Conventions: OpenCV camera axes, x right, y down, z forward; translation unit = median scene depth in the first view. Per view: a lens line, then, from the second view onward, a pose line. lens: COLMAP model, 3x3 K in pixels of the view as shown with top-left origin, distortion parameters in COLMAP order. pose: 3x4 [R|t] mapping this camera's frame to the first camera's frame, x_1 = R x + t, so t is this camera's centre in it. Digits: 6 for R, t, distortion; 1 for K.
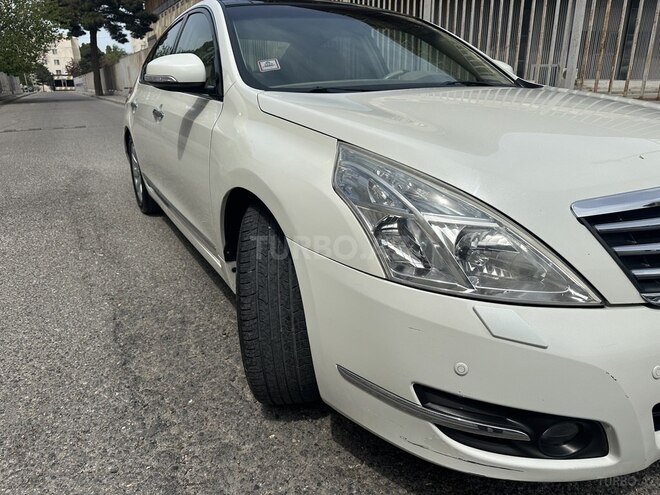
lens RADIAL K [[469.6, 0, 336.3], [0, 469.6, 250.1], [0, 0, 1]] dist [-0.005877, -0.002654]
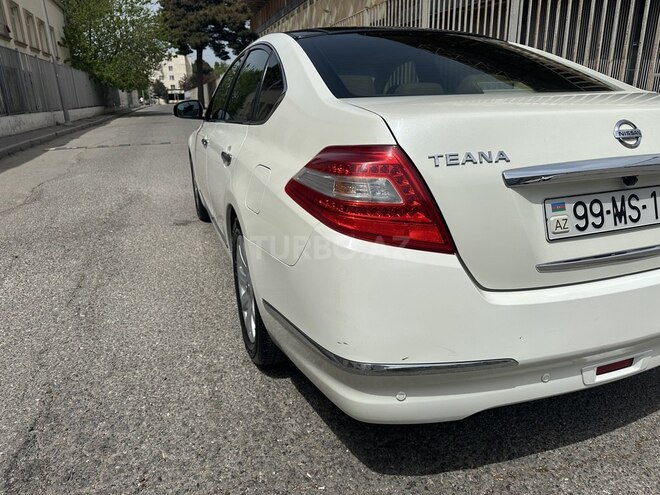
lens RADIAL K [[470.6, 0, 330.7], [0, 470.6, 244.7], [0, 0, 1]] dist [-0.001210, 0.003592]
pose [[0.979918, 0.050831, -0.192815, 0.031571], [-0.057200, 0.997981, -0.027607, -0.033700], [0.191022, 0.038081, 0.980847, 0.059384]]
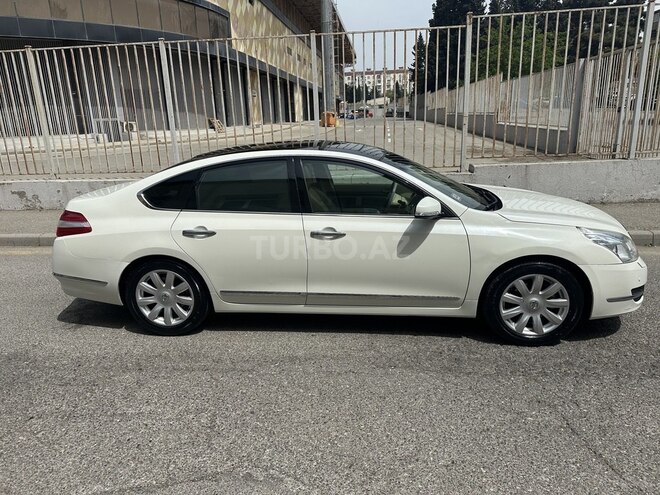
lens RADIAL K [[457.3, 0, 325.5], [0, 457.3, 248.0], [0, 0, 1]] dist [0.074890, -0.096357]
pose [[0.589300, -0.232236, 0.773817, -0.332621], [0.296155, 0.953219, 0.060540, -0.078503], [-0.751676, 0.193493, 0.630510, 0.043253]]
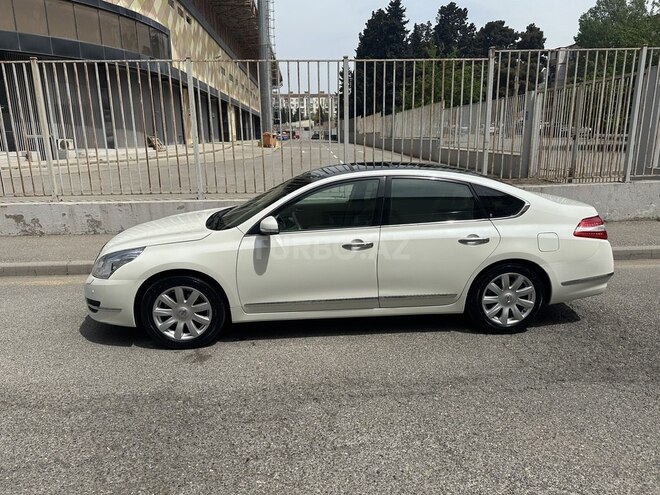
lens RADIAL K [[457.3, 0, 325.5], [0, 457.3, 248.0], [0, 0, 1]] dist [0.074890, -0.096357]
pose [[0.450632, -0.208881, 0.867928, -0.417503], [0.307553, 0.949046, 0.068720, -0.128816], [-0.838058, 0.235967, 0.491913, 0.169515]]
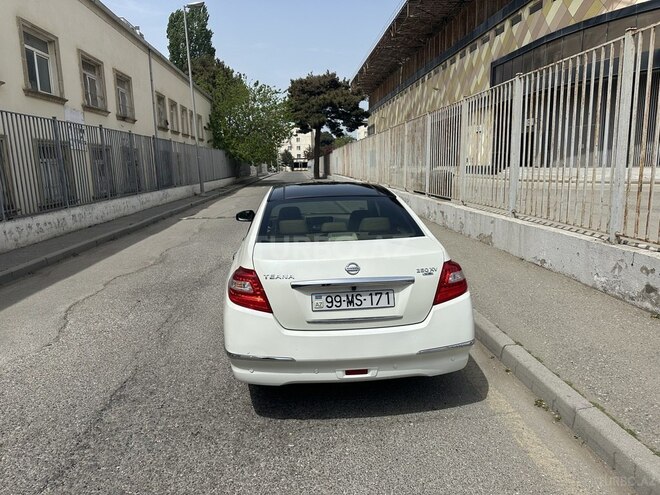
lens RADIAL K [[457.3, 0, 325.5], [0, 457.3, 248.0], [0, 0, 1]] dist [0.074890, -0.096357]
pose [[0.898993, 0.066494, -0.432885, 0.175546], [-0.133083, 0.983145, -0.125362, -0.044002], [0.417253, 0.170309, 0.892690, -0.058053]]
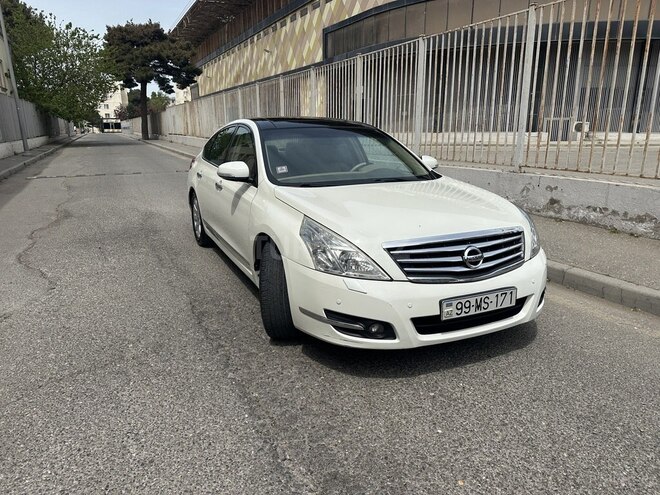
lens RADIAL K [[461.4, 0, 330.0], [0, 461.4, 247.5], [0, 0, 1]] dist [0.039225, -0.053802]
pose [[0.997272, 0.026174, -0.069018, 0.031898], [-0.032180, 0.995654, -0.087391, 0.014129], [0.066431, 0.089374, 0.993780, -0.139531]]
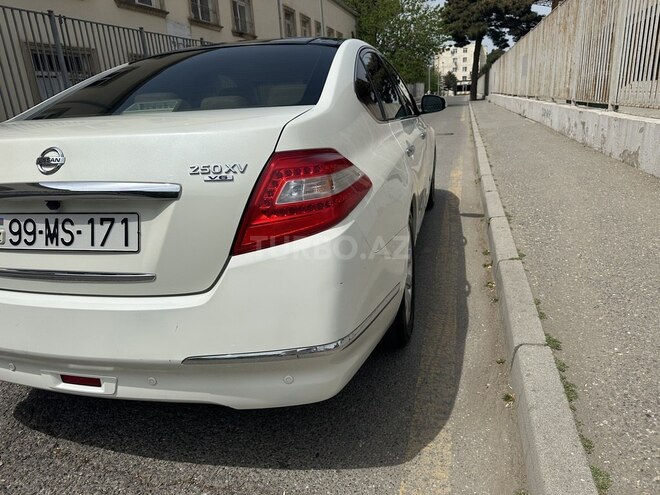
lens RADIAL K [[461.4, 0, 330.0], [0, 461.4, 247.5], [0, 0, 1]] dist [0.039225, -0.053802]
pose [[0.709867, 0.187076, -0.679038, 0.211276], [-0.189967, 0.979207, 0.071181, -0.067495], [0.678234, 0.078466, 0.730644, 0.145847]]
